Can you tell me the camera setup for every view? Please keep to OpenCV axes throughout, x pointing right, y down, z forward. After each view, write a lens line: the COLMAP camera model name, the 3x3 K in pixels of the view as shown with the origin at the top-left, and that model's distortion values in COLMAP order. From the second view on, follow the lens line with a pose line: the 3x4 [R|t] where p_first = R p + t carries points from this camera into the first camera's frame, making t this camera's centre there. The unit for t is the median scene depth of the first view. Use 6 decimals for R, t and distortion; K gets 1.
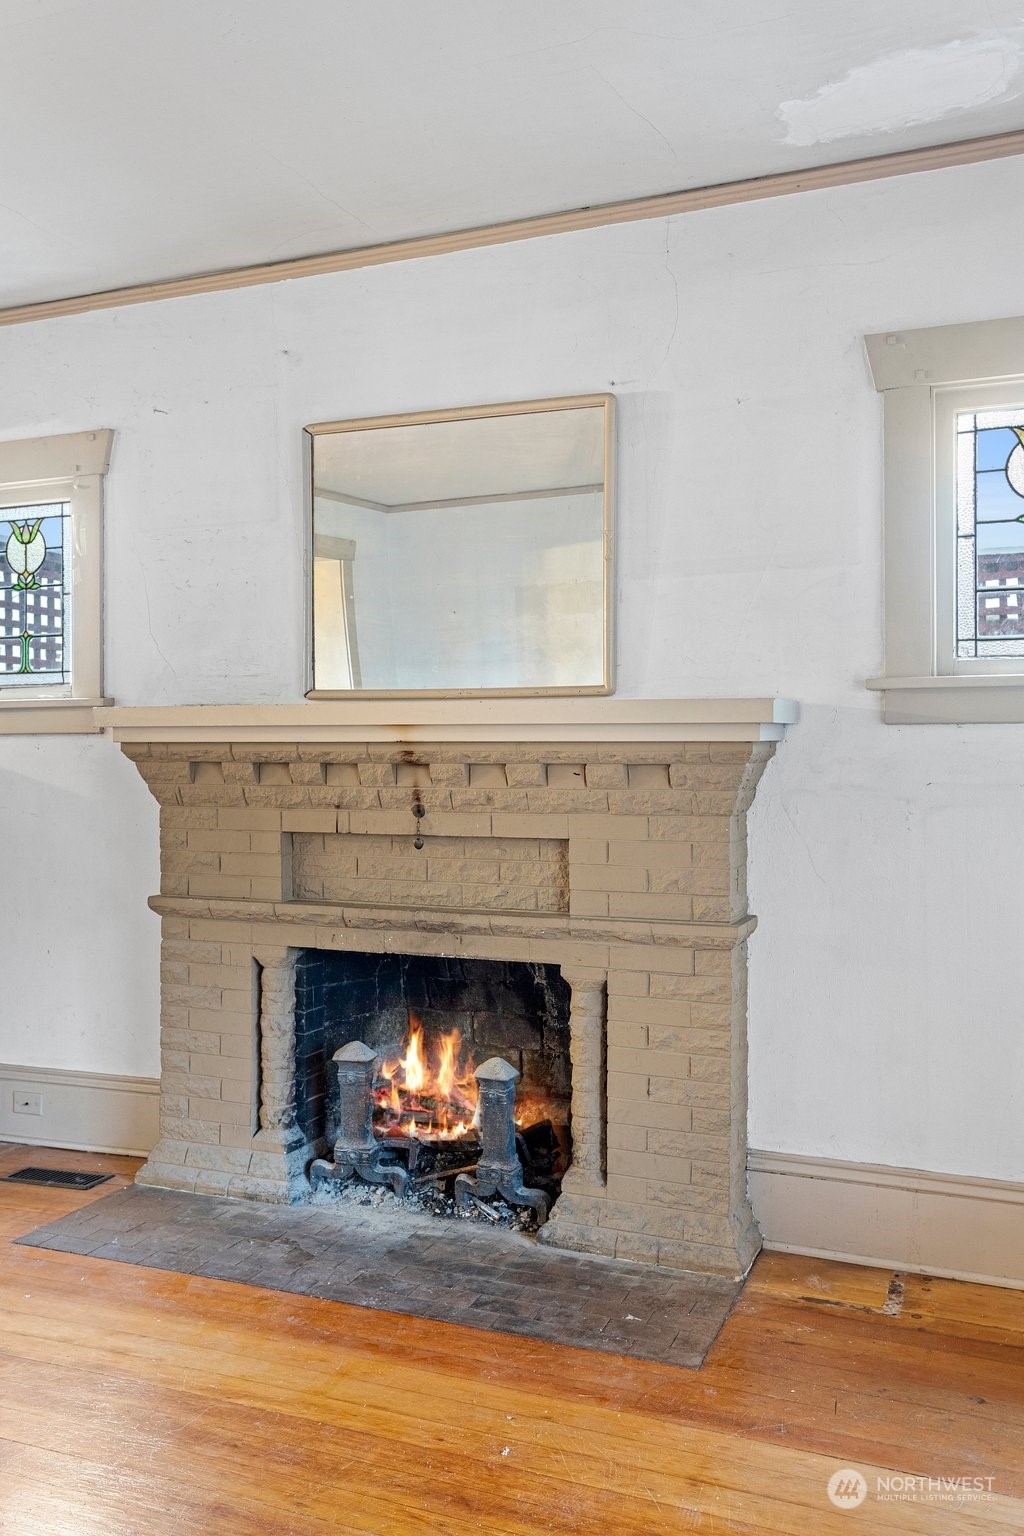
lens RADIAL K [[1237.2, 0, 520.9], [0, 1237.2, 757.9], [0, 0, 1]] dist [0.024121, -0.013951]
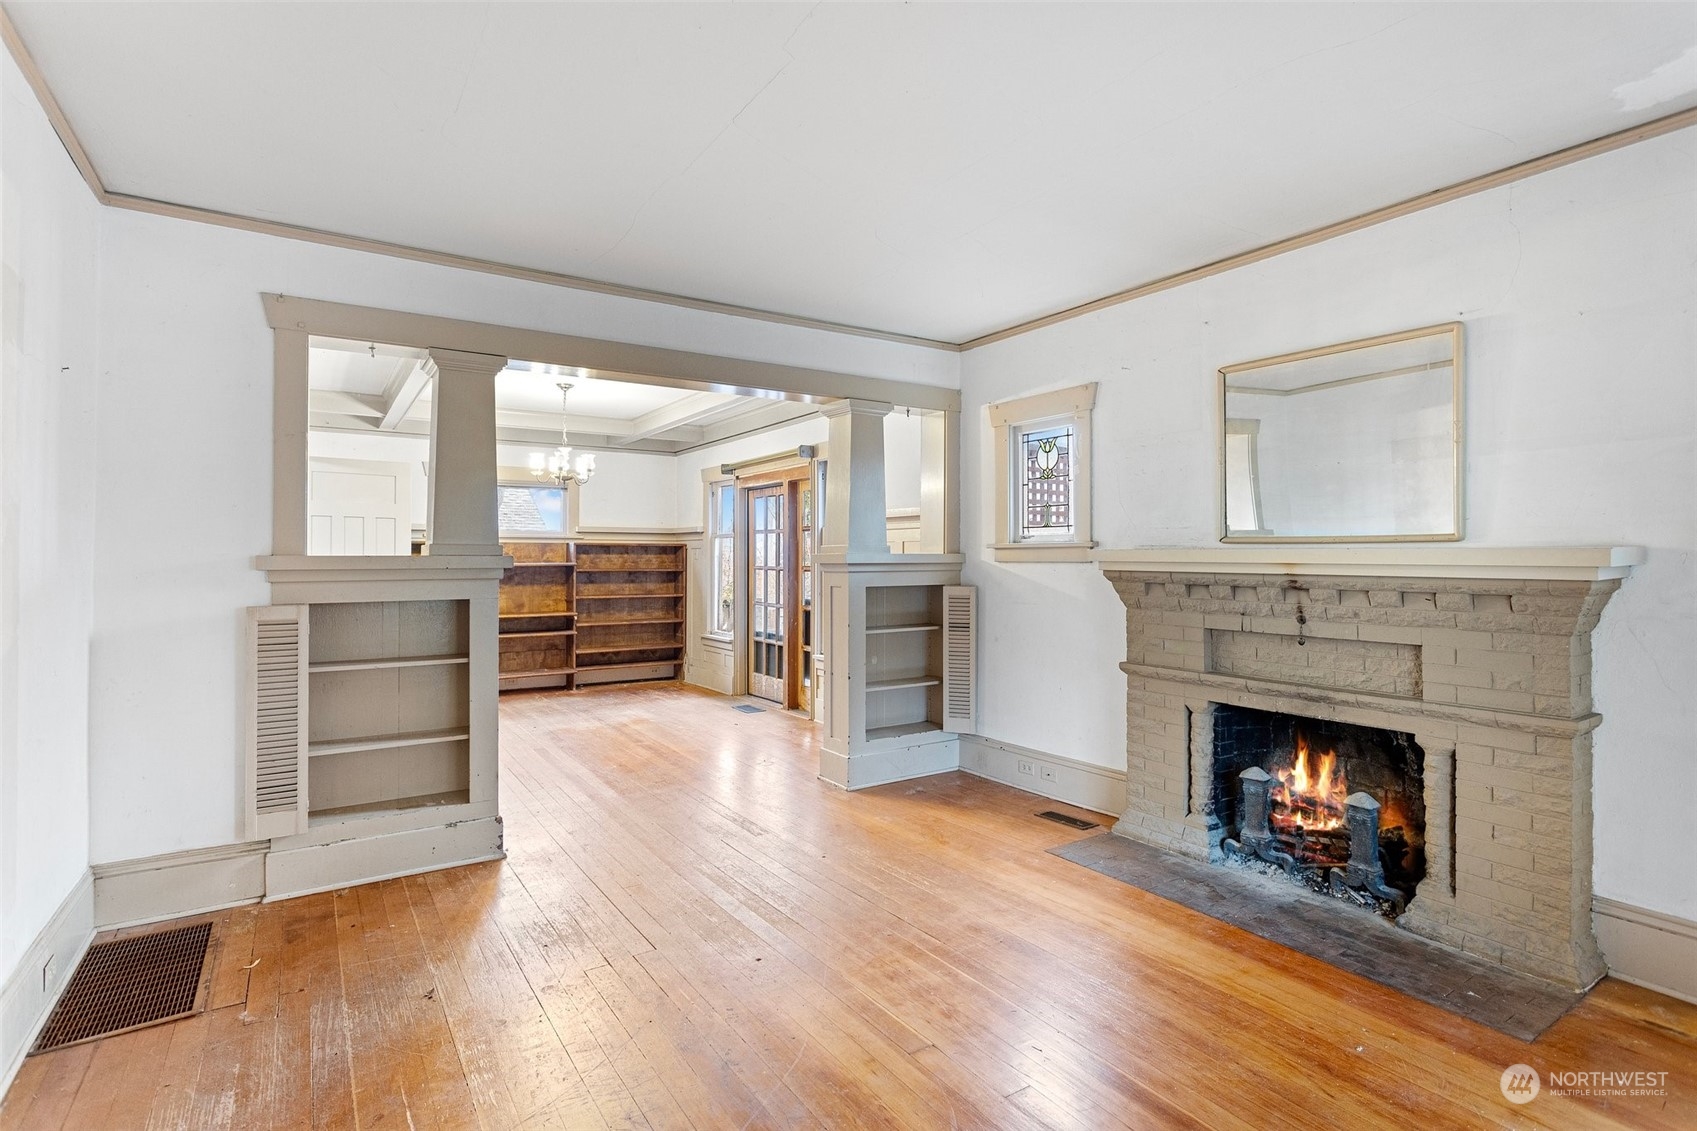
lens RADIAL K [[817.9, 0, 846.3], [0, 817.9, 552.2], [0, 0, 1]] dist [-0.013026, 0.005436]
pose [[0.821895, -0.003213, -0.569630, 0.027828], [0.000143, 0.999985, -0.005434, -0.034721], [0.569639, 0.004385, 0.821883, -0.130044]]
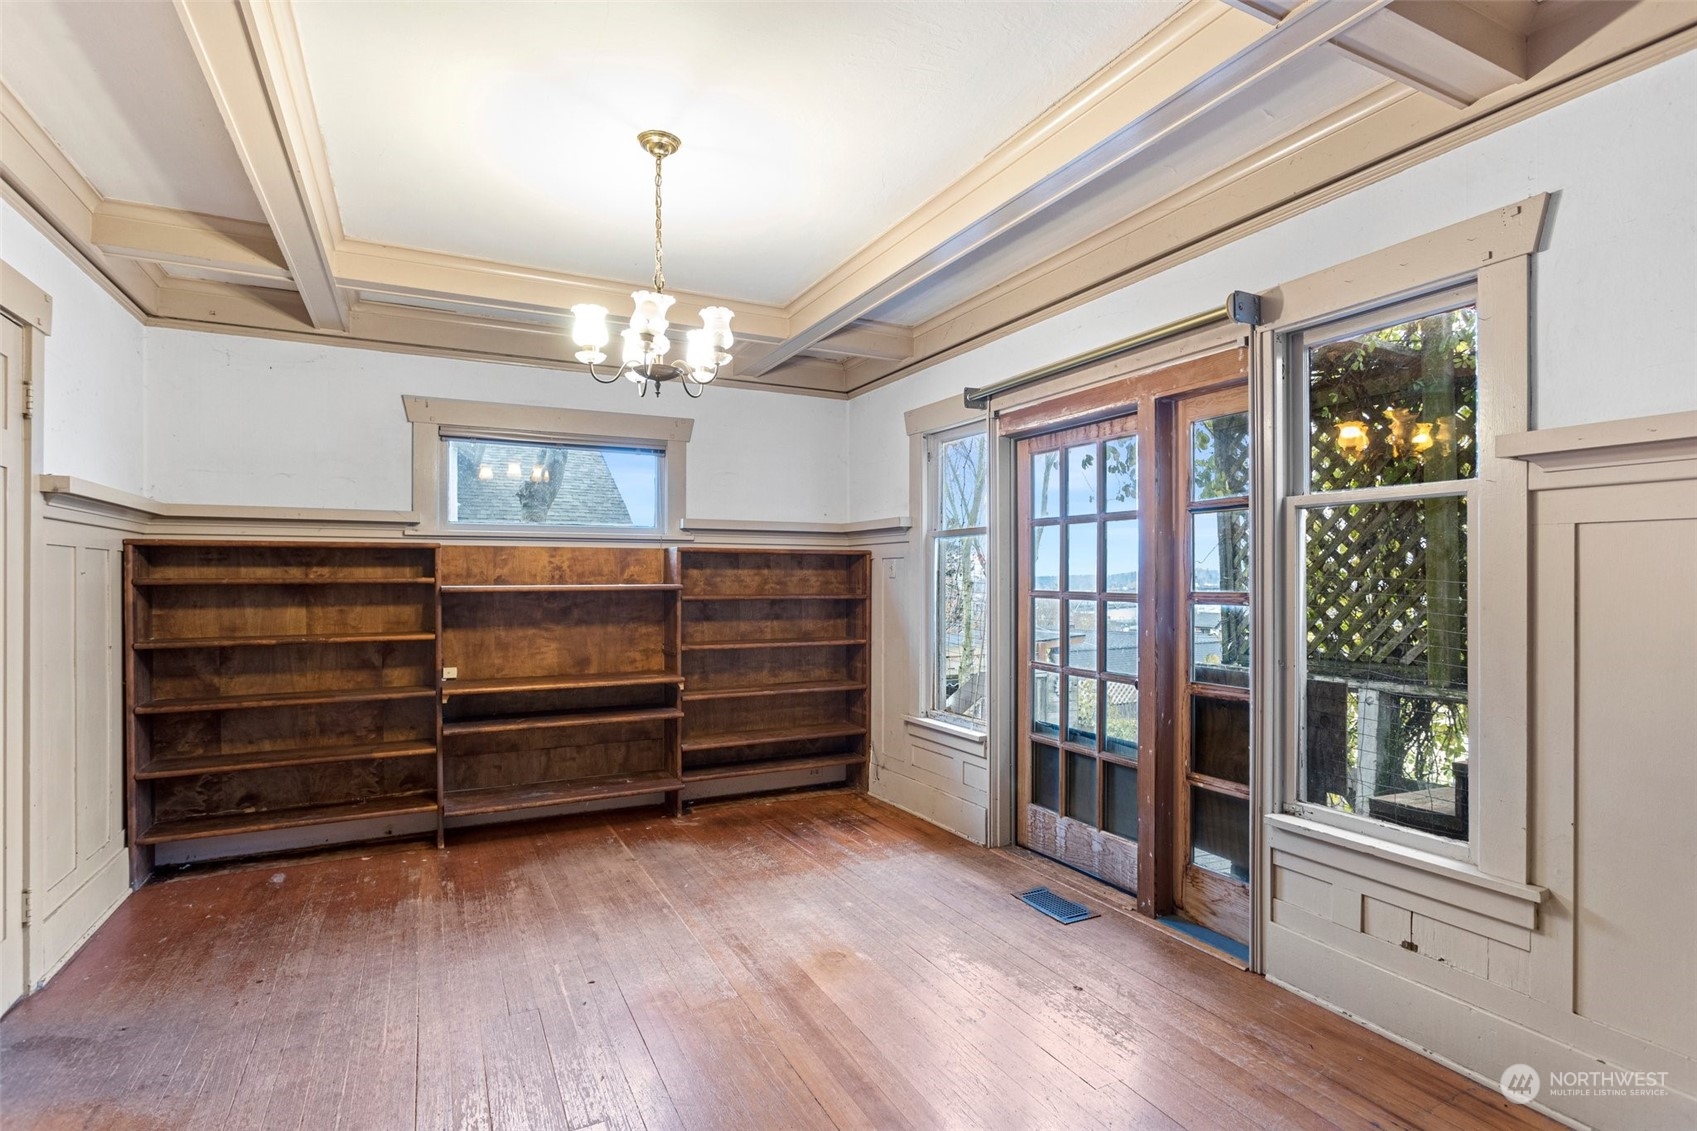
lens RADIAL K [[817.9, 0, 861.7], [0, 817.9, 578.2], [0, 0, 1]] dist [-0.013026, 0.005436]
pose [[0.764869, -0.000649, -0.644186, -1.020321], [0.001337, 0.999999, 0.000580, -0.026462], [0.644185, -0.001305, 0.764869, 0.643315]]
